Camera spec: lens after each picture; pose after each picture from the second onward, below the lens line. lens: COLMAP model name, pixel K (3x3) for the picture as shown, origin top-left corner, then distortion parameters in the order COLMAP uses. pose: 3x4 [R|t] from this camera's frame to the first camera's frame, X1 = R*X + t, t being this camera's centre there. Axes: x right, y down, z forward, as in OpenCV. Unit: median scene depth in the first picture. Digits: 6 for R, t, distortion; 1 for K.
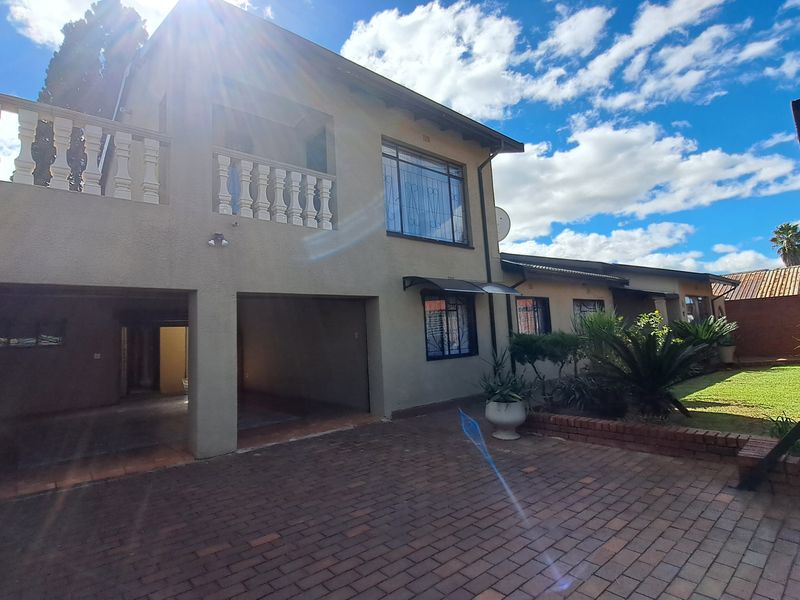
lens RADIAL K [[425.0, 0, 388.3], [0, 425.0, 290.4], [0, 0, 1]] dist [0.000821, -0.012142]
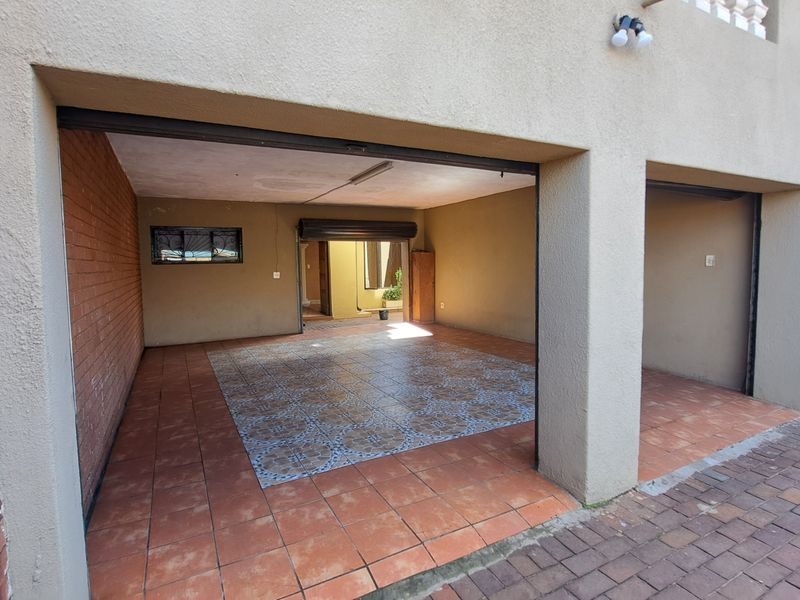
lens RADIAL K [[425.0, 0, 388.3], [0, 425.0, 290.4], [0, 0, 1]] dist [0.000821, -0.012142]
pose [[0.969991, 0.046541, -0.238646, -0.301659], [-0.001736, 0.982810, 0.184612, 0.034060], [0.243136, -0.178657, 0.953397, 0.279348]]
